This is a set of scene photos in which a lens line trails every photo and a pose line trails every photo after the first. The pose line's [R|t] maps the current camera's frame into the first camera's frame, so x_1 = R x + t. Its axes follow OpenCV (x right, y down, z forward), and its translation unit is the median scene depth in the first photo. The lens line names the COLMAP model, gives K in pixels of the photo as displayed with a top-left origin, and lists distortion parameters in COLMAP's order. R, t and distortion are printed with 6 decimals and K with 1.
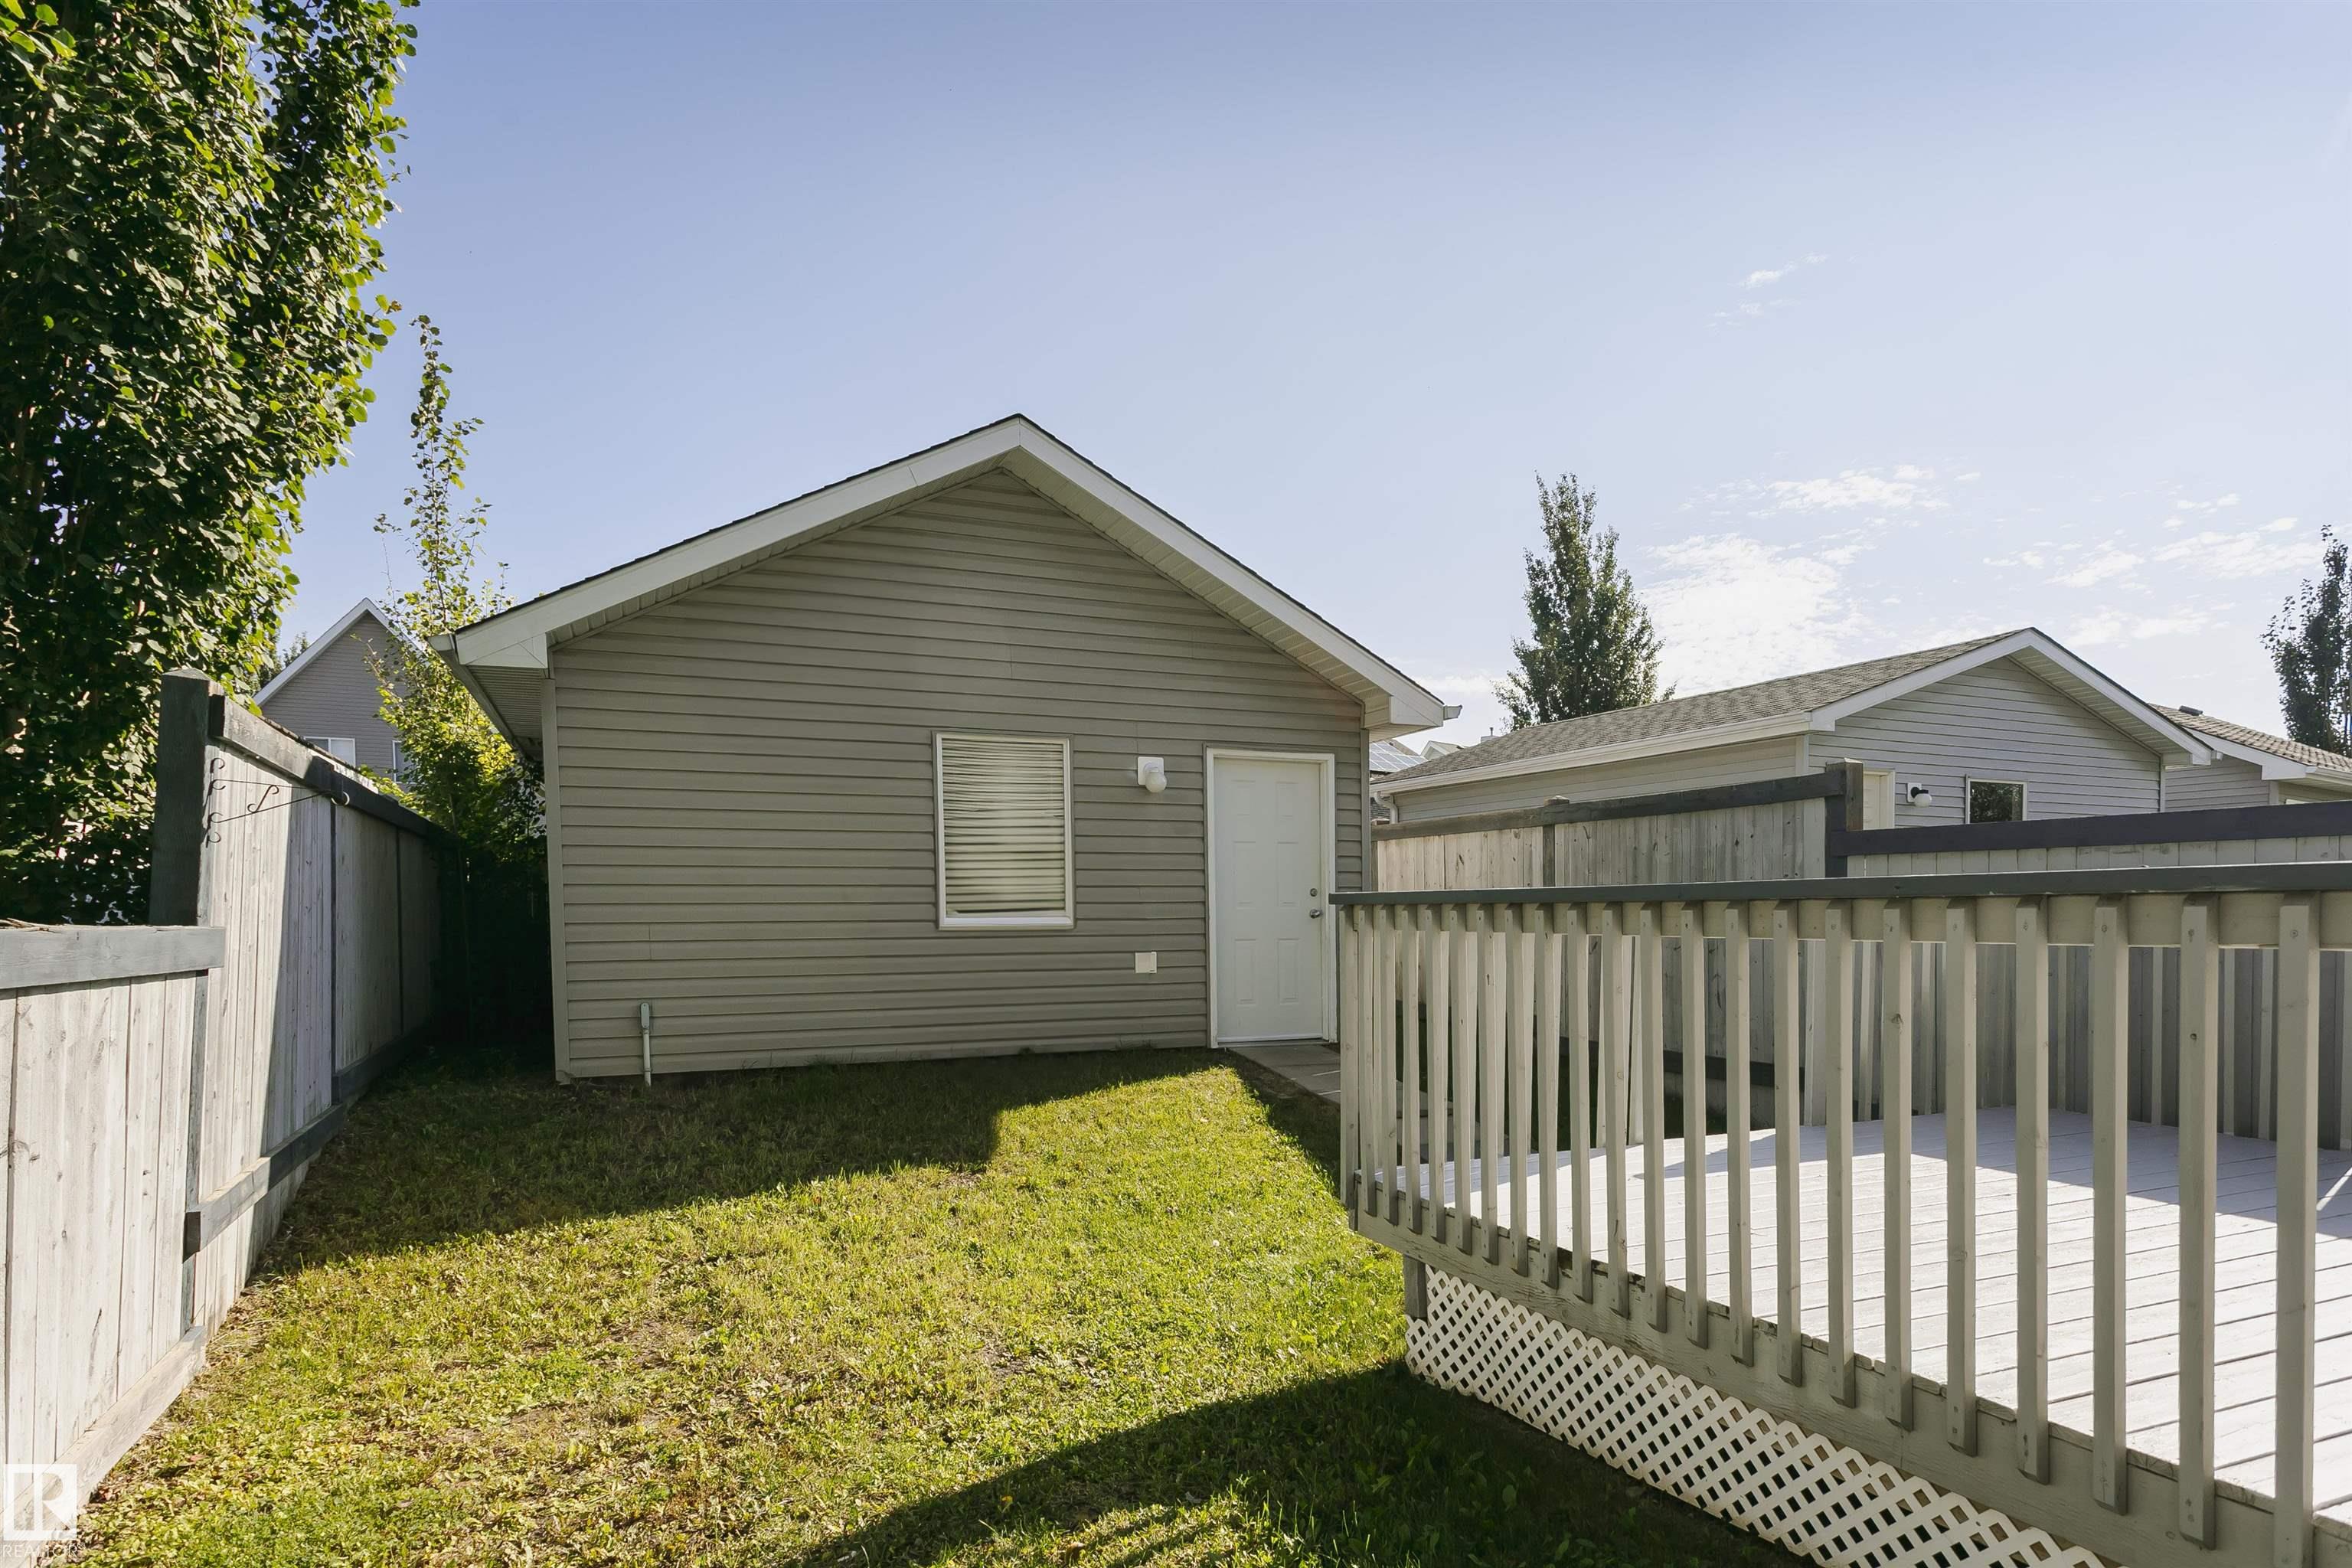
lens RADIAL K [[1254.7, 0, 1168.1], [0, 1254.7, 931.4], [0, 0, 1]] dist [-0.000649, -0.000516]
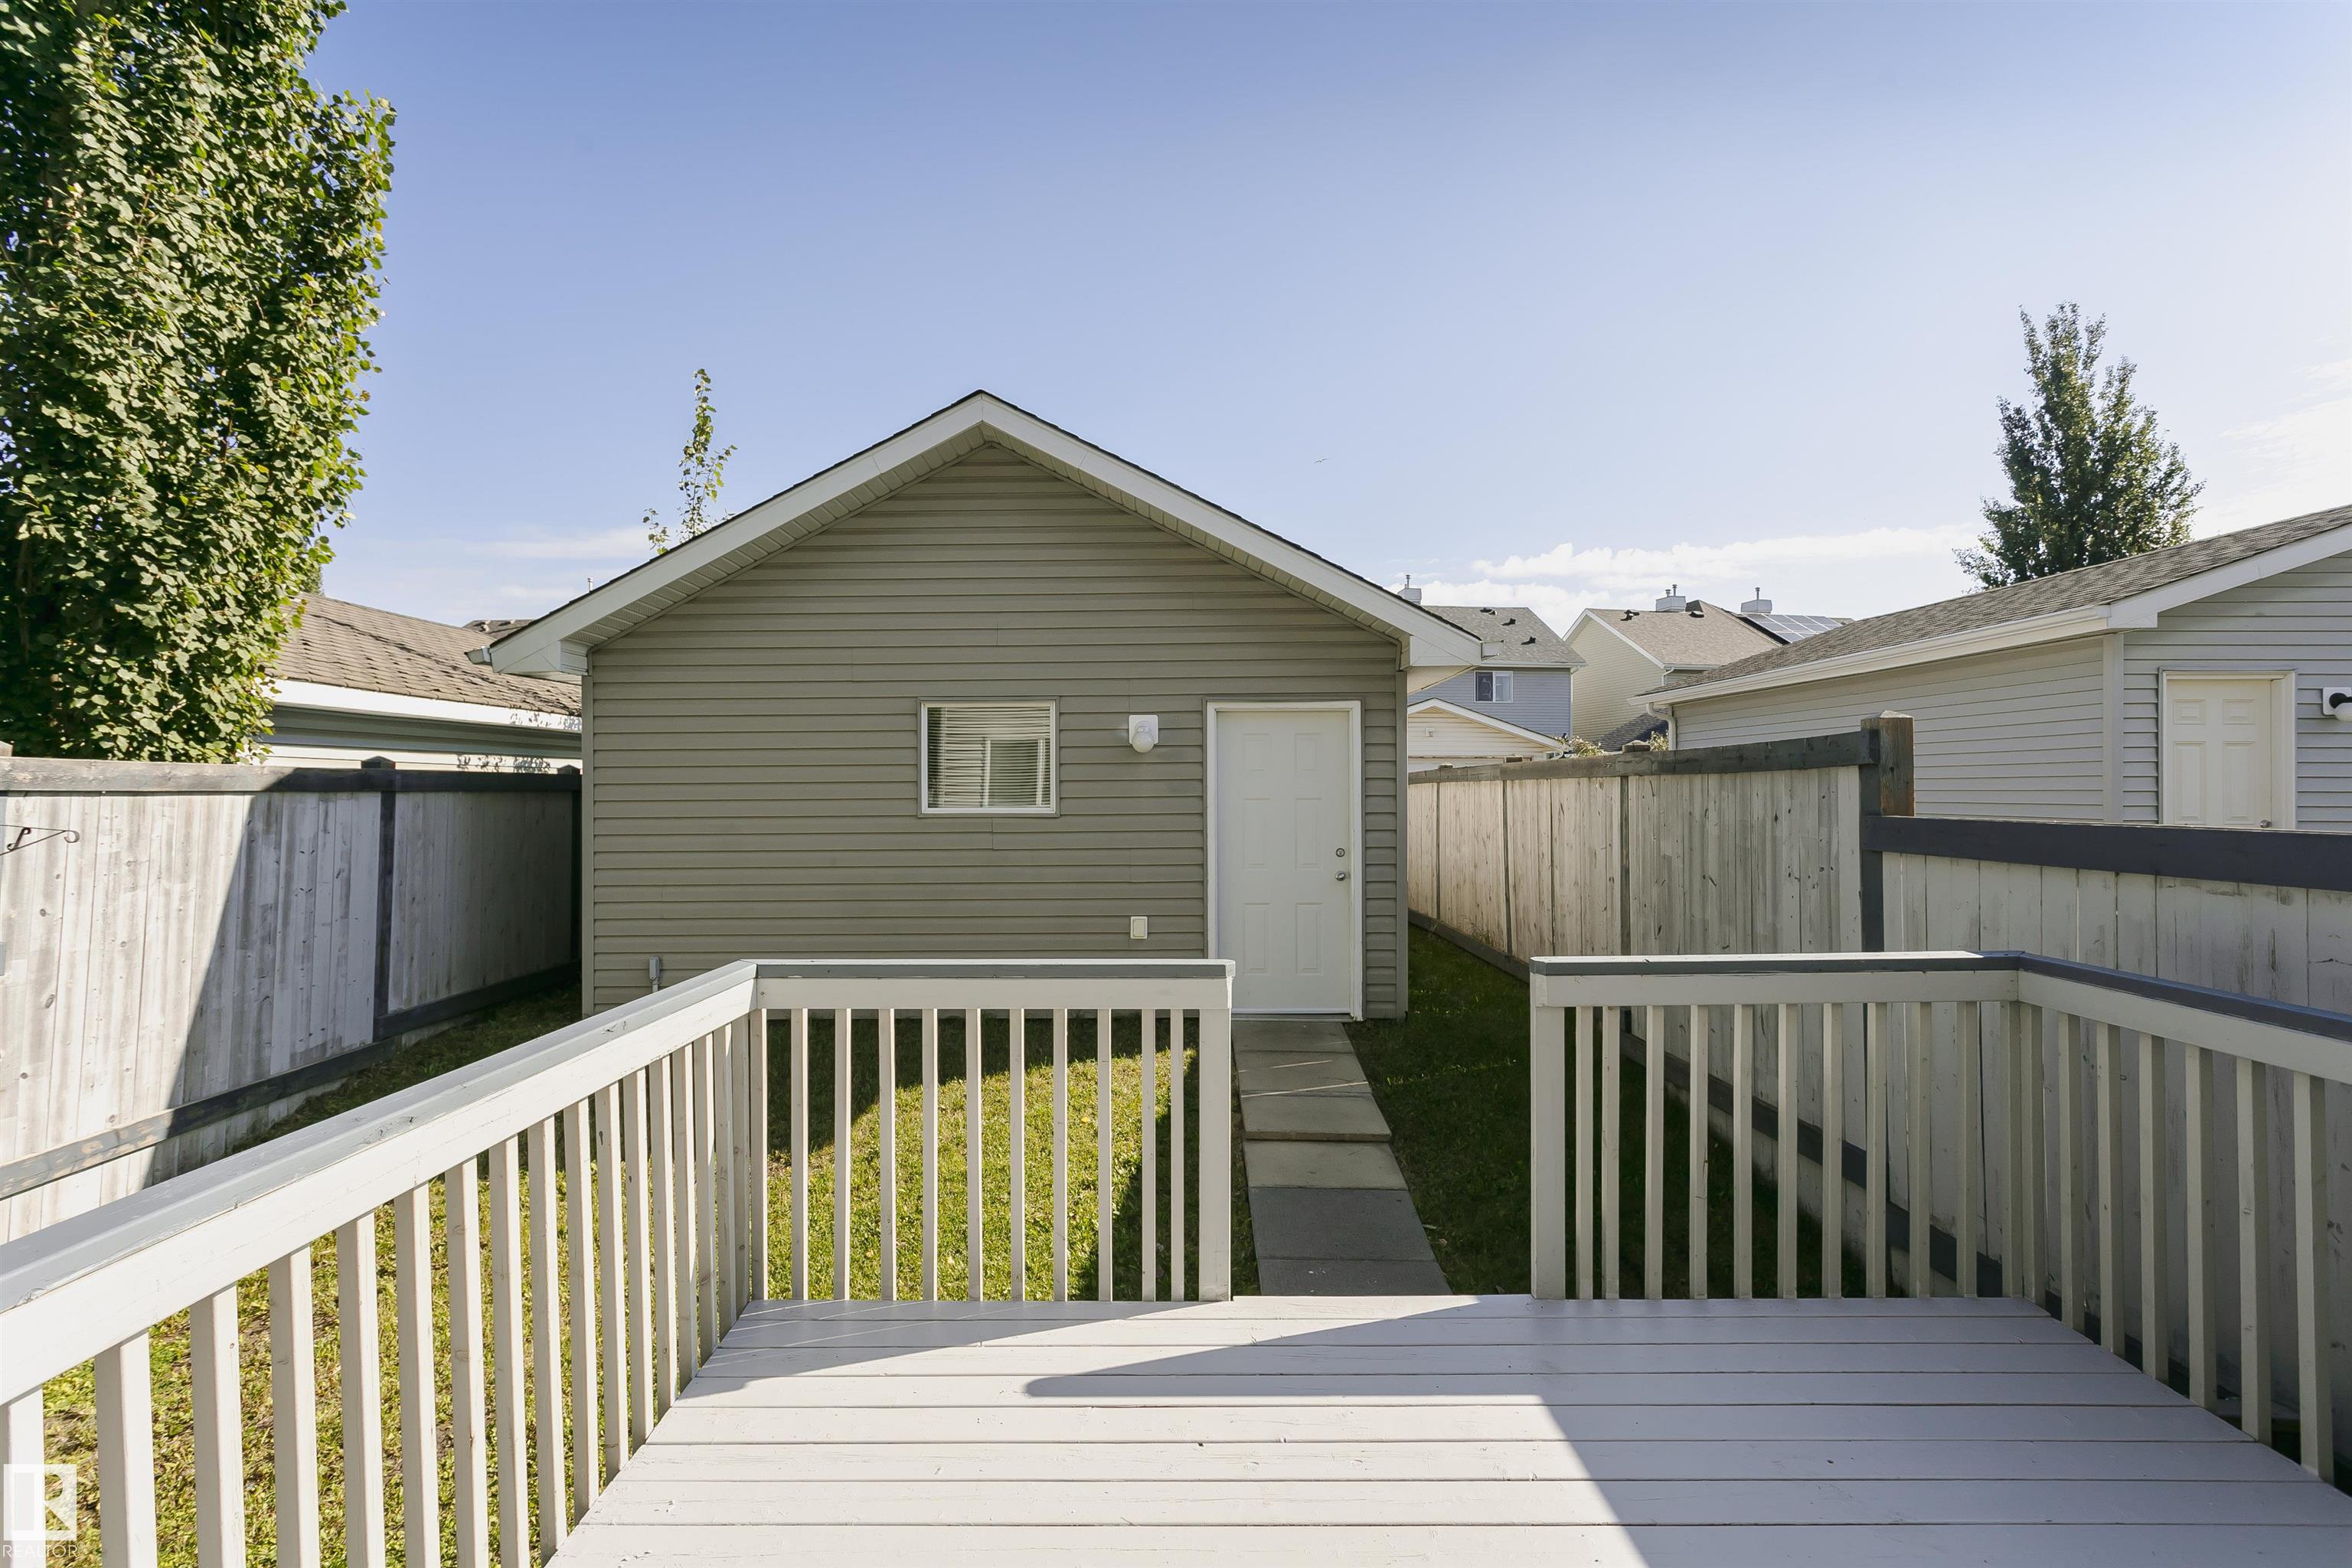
lens RADIAL K [[1124.7, 0, 1154.2], [0, 1124.7, 785.4], [0, 0, 1]] dist [0.004831, 0.000805]
pose [[0.915341, -0.002999, -0.402668, 0.338675], [-0.005651, 0.999778, -0.020290, -0.065615], [0.402639, 0.020847, 0.915121, 0.203514]]
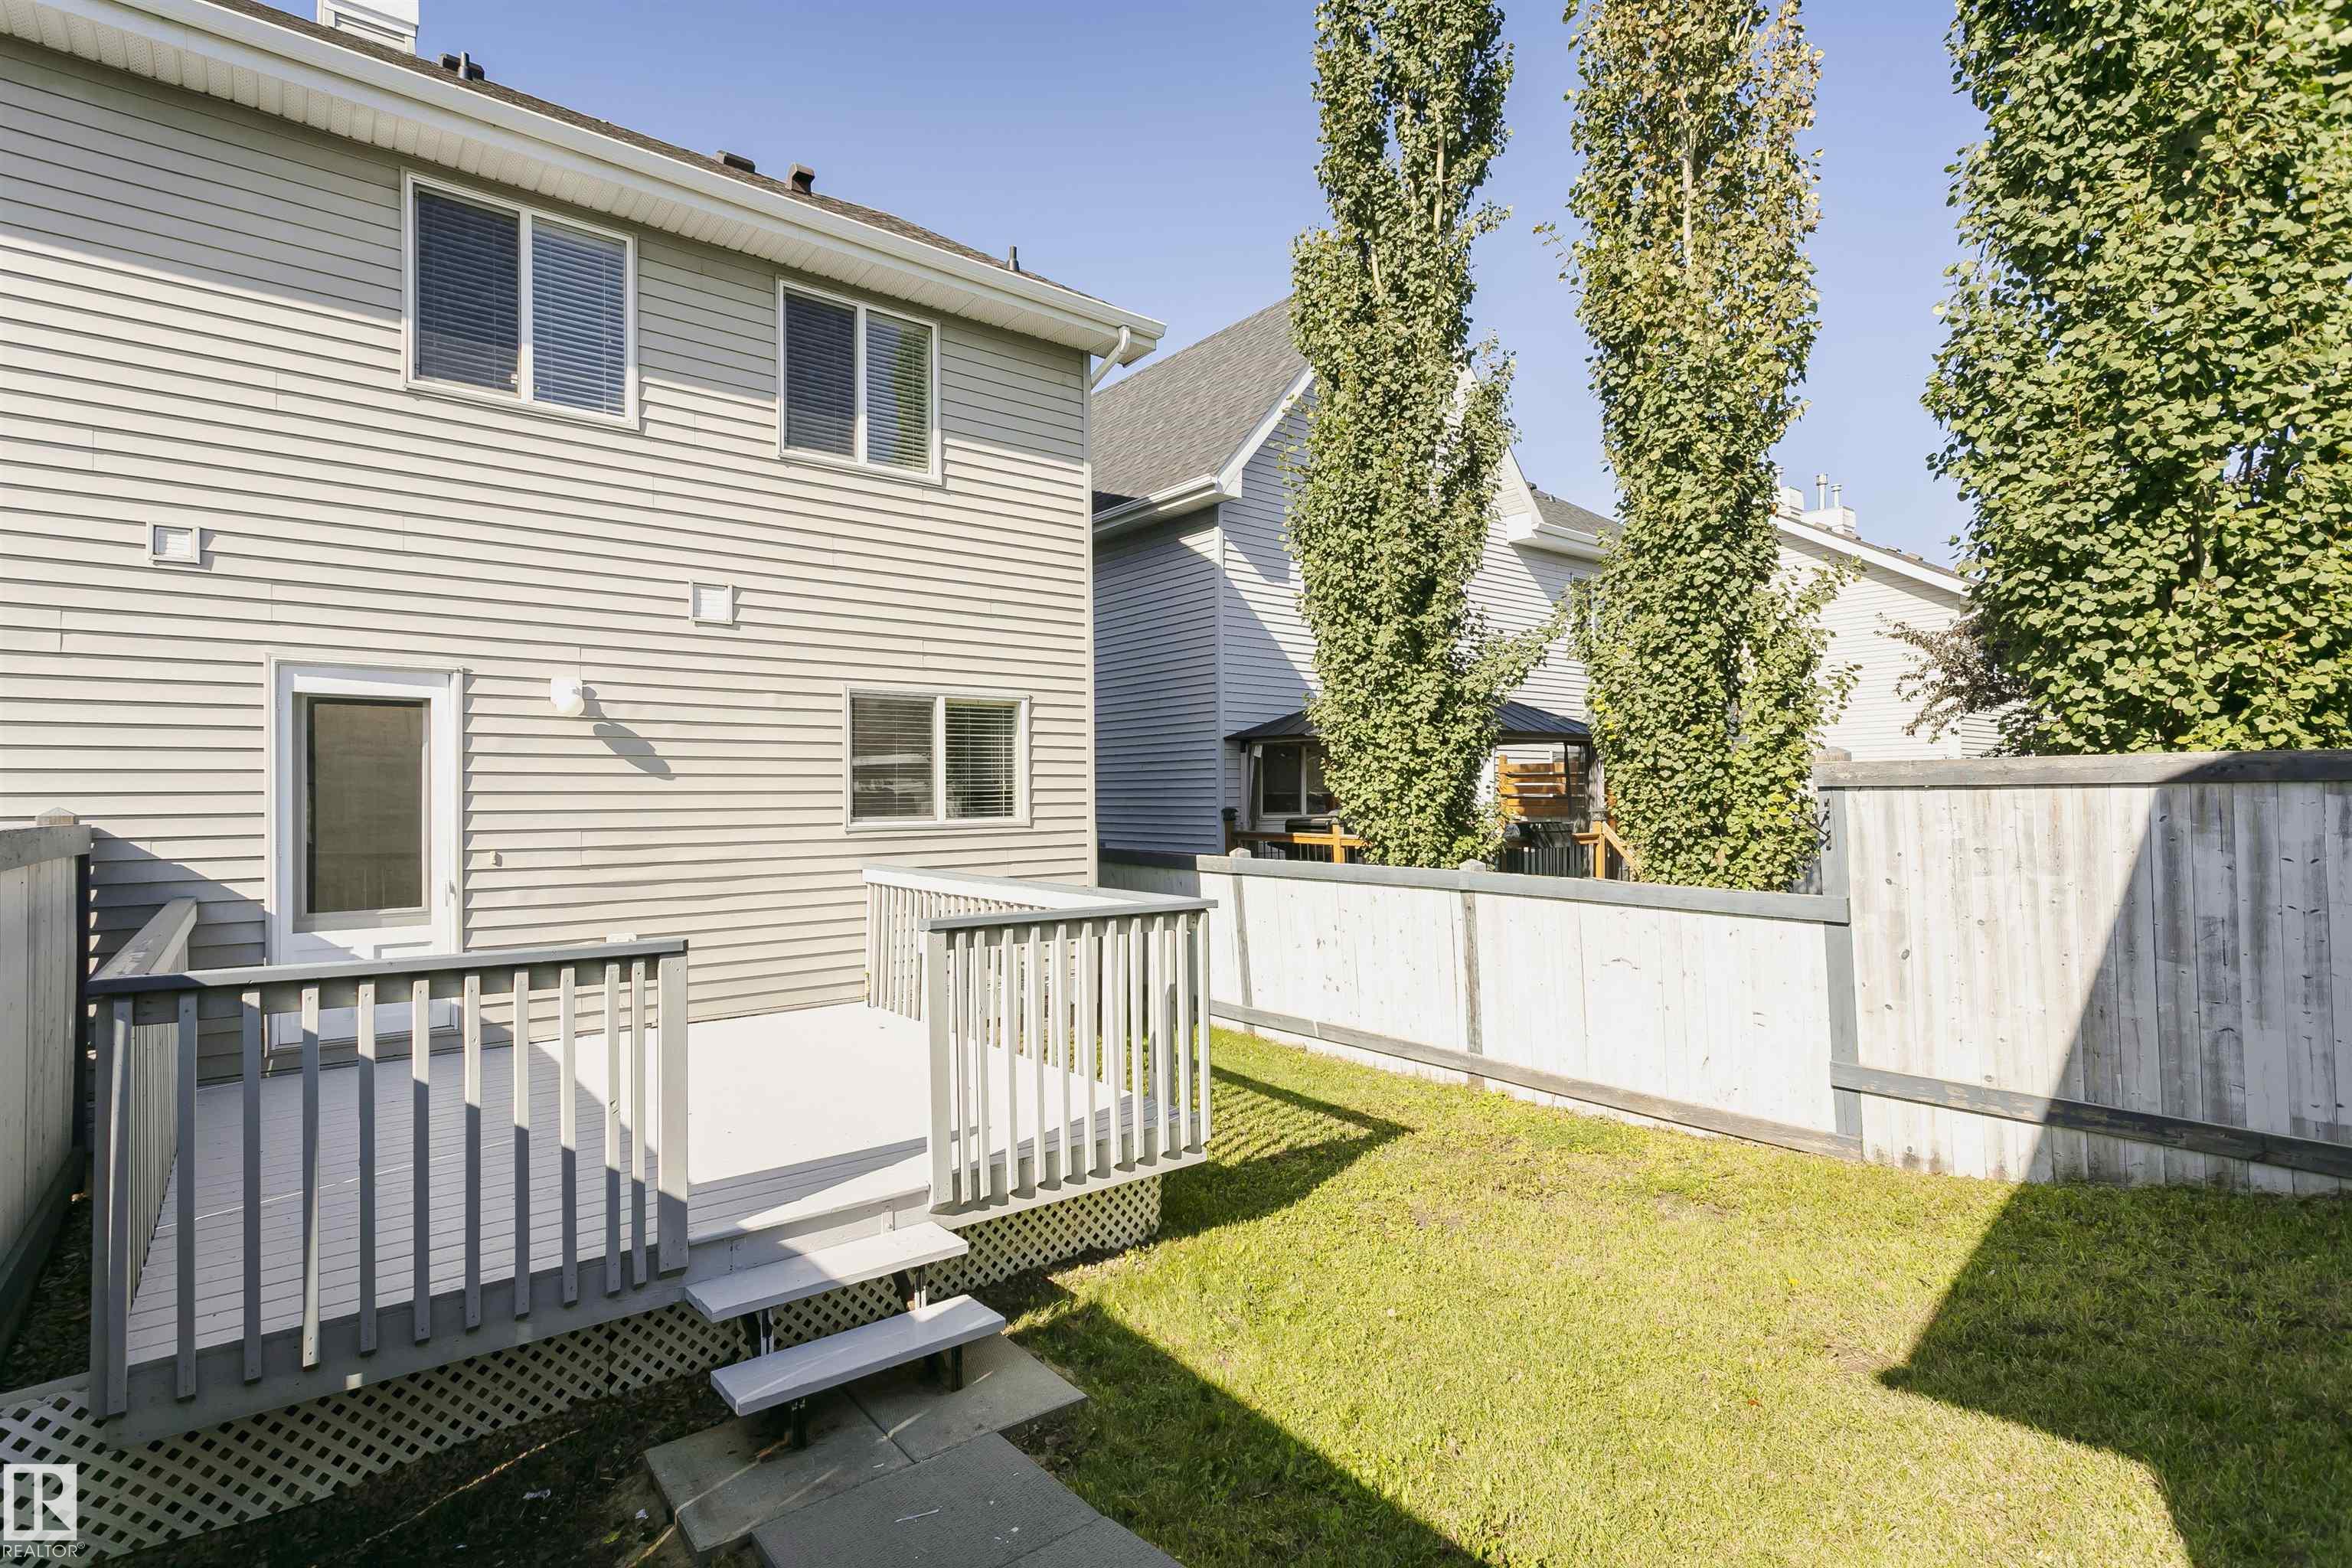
lens RADIAL K [[1124.7, 0, 1154.2], [0, 1124.7, 785.4], [0, 0, 1]] dist [0.004831, 0.000805]
pose [[-0.965961, 0.002815, -0.258673, 0.242142], [0.001813, 0.999990, 0.004113, -0.074888], [0.258682, 0.003504, -0.965956, 1.040213]]
